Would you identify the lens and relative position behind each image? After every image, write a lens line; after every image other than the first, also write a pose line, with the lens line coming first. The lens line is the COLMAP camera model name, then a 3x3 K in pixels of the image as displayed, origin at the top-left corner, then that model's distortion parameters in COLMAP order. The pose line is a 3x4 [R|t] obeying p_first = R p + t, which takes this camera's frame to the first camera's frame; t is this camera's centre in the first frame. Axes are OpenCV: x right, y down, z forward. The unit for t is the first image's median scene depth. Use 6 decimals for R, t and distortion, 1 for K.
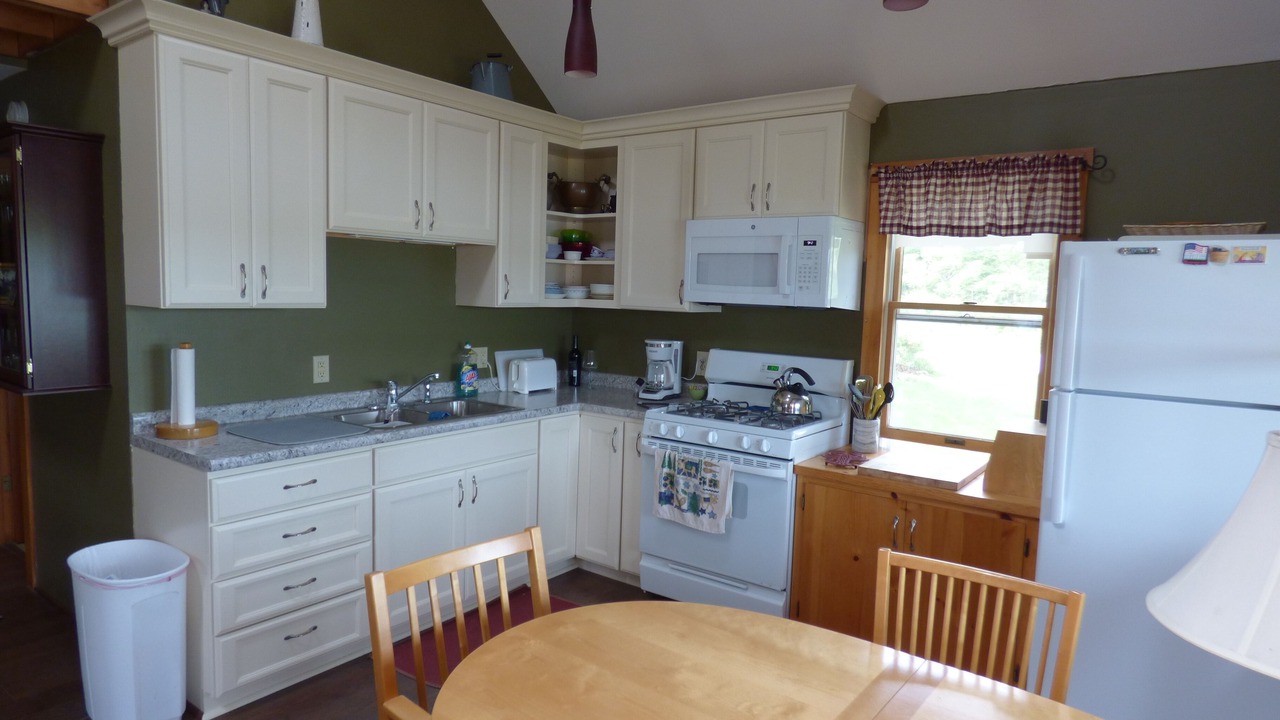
lens RADIAL K [[769.6, 0, 634.8], [0, 769.6, 354.4], [0, 0, 1]] dist [-0.007781, -0.003848]
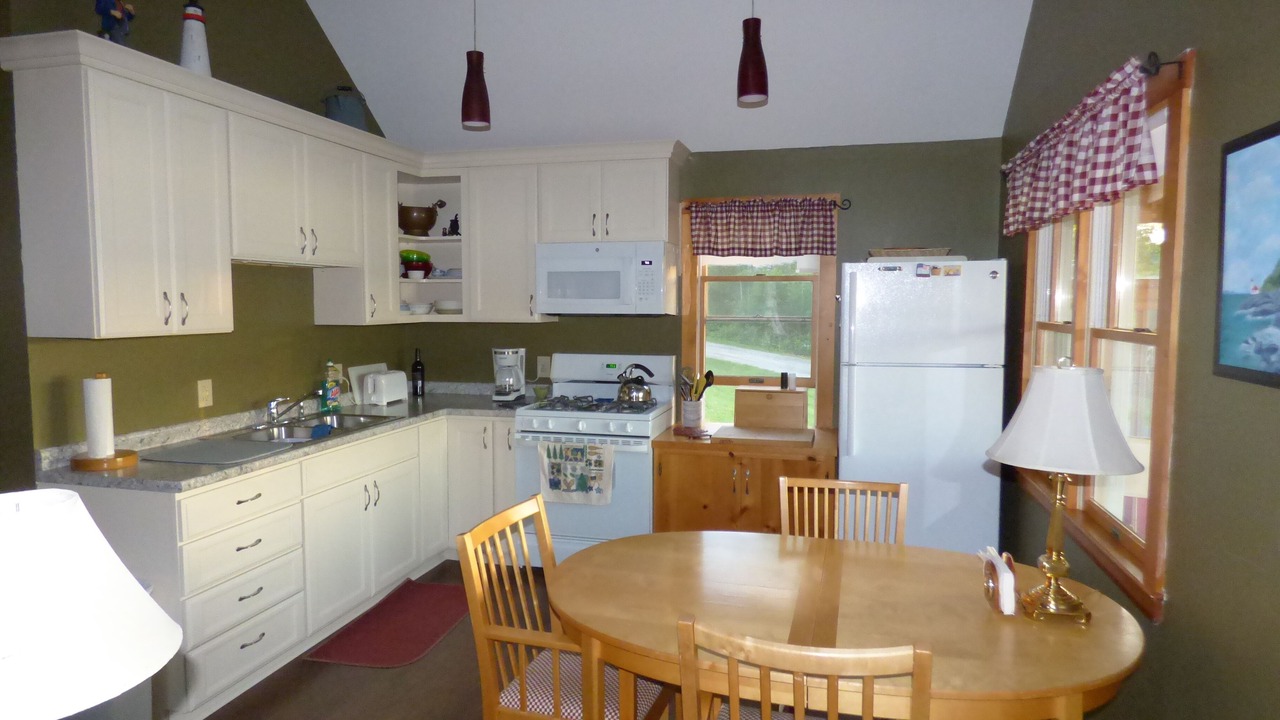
lens RADIAL K [[769.6, 0, 637.7], [0, 769.6, 356.8], [0, 0, 1]] dist [-0.007781, -0.003848]
pose [[0.926025, -0.057108, 0.373117, -0.252565], [0.060111, 0.998185, 0.003590, 0.001741], [-0.372645, 0.019104, 0.927777, -0.143457]]
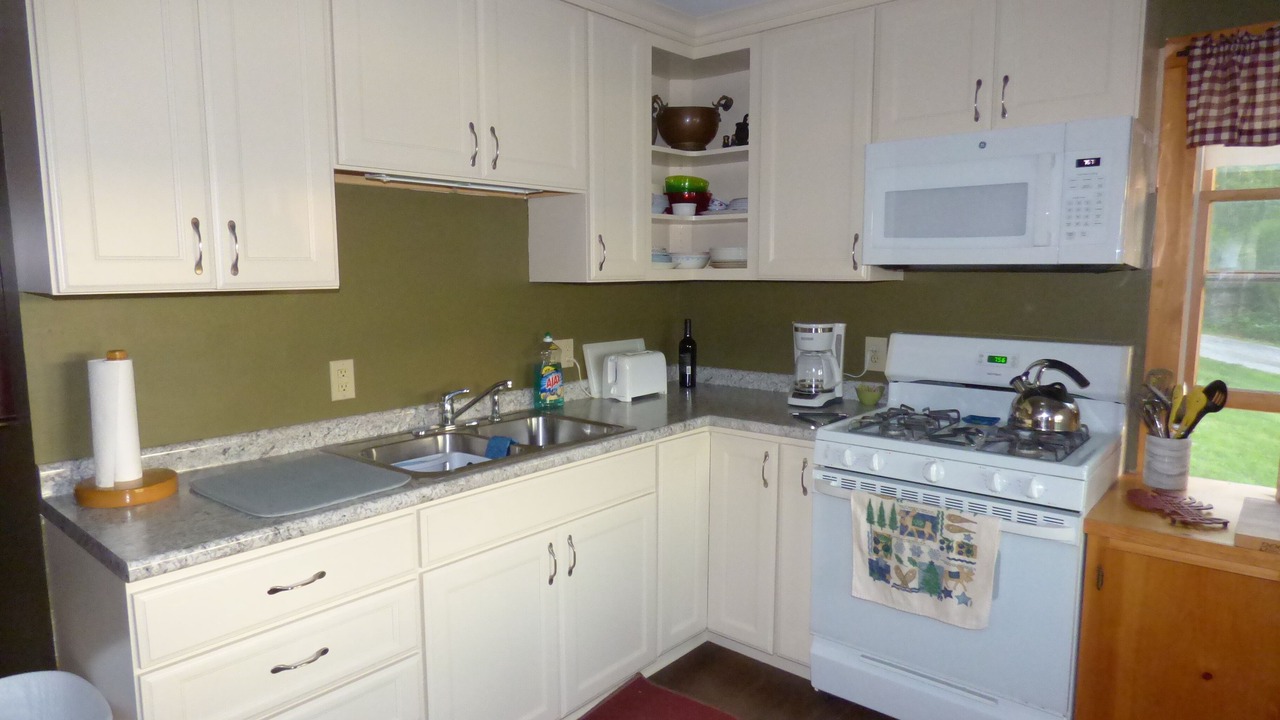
lens RADIAL K [[769.6, 0, 633.7], [0, 769.6, 357.3], [0, 0, 1]] dist [-0.007781, -0.003848]
pose [[0.997063, -0.025121, -0.072345, -0.099180], [0.027115, 0.999275, 0.026714, -0.011971], [0.071621, -0.028597, 0.997022, 0.334311]]
